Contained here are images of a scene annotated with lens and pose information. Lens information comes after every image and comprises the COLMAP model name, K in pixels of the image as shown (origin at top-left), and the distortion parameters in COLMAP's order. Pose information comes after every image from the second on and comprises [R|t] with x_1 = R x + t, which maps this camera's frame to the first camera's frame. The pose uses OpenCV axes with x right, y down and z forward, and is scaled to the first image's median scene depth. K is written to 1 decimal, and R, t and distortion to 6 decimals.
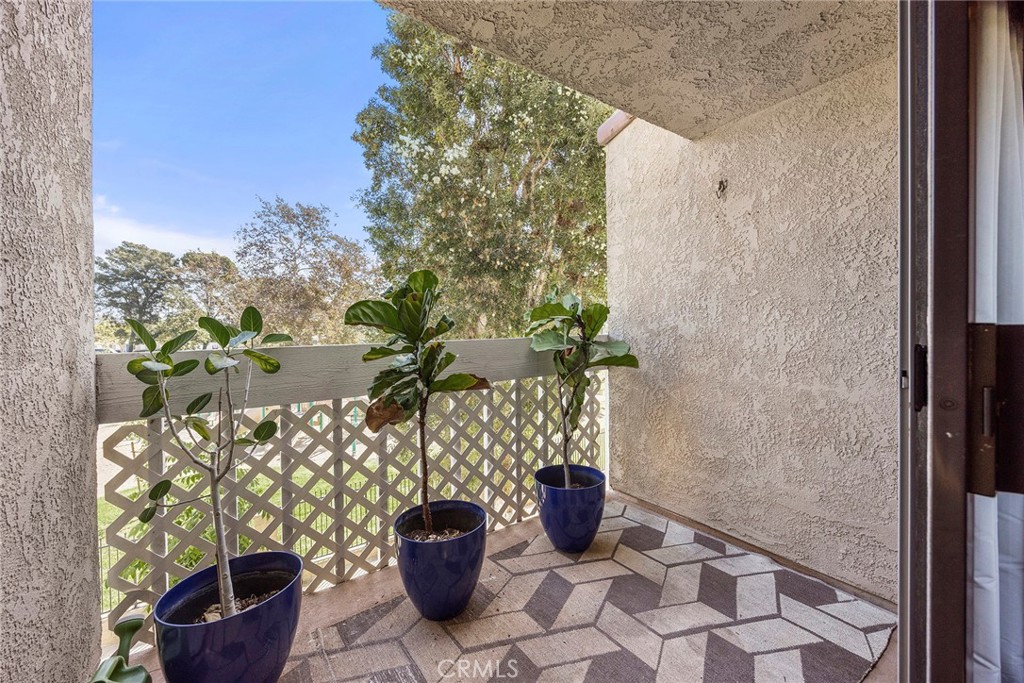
lens RADIAL K [[397.8, 0, 512.9], [0, 397.8, 330.9], [0, 0, 1]] dist [-0.000147, -0.000022]
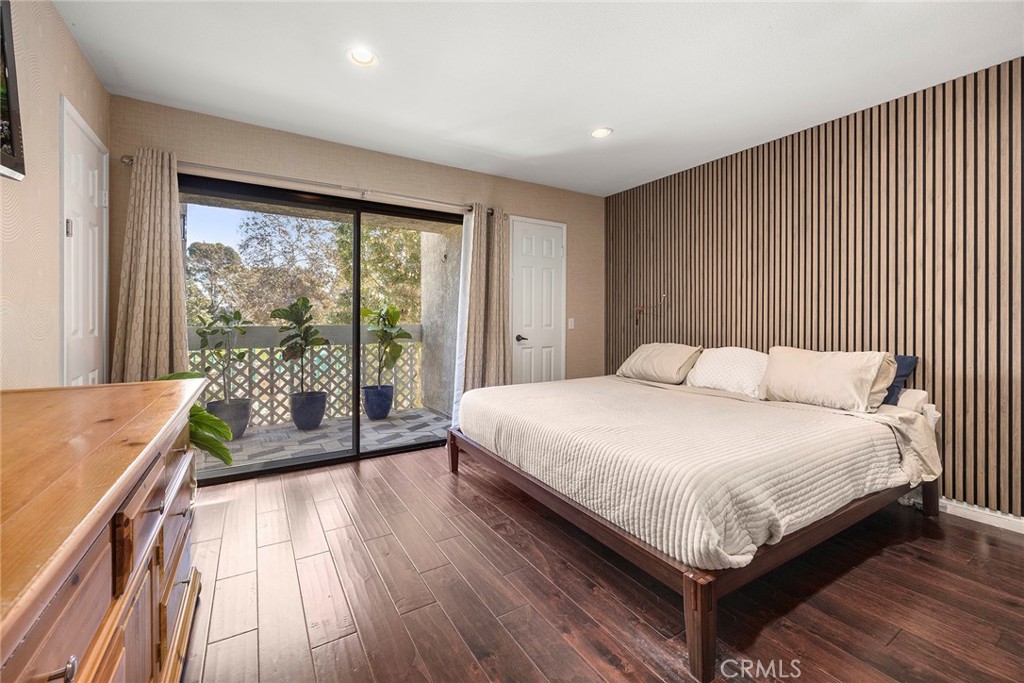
lens RADIAL K [[414.0, 0, 493.4], [0, 414.0, 318.7], [0, 0, 1]] dist [0.000524, 0.000004]
pose [[0.998367, 0.011706, -0.055907, 0.350994], [-0.012098, 0.999905, -0.006675, -0.002384], [0.055823, 0.007341, 0.998414, -0.486111]]
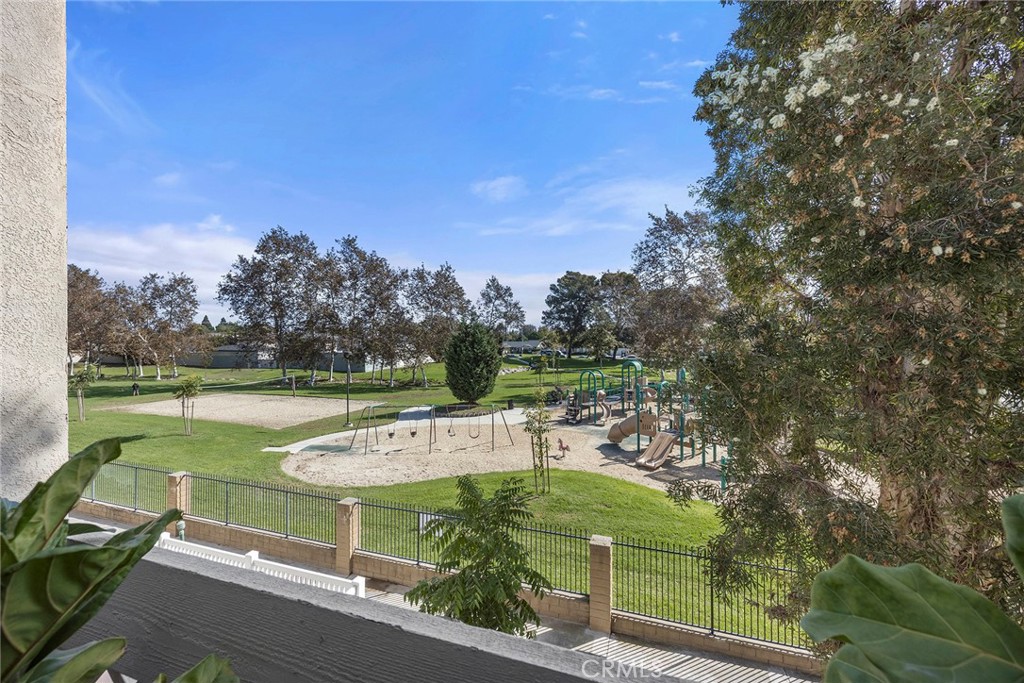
lens RADIAL K [[403.1, 0, 512.0], [0, 403.1, 341.5], [0, 0, 1]] dist [0.000467, 0.000085]
pose [[0.602299, 0.017384, -0.798081, 0.038367], [-0.009290, 0.999848, 0.014767, -0.070087], [0.798217, -0.001480, 0.602369, 0.341247]]
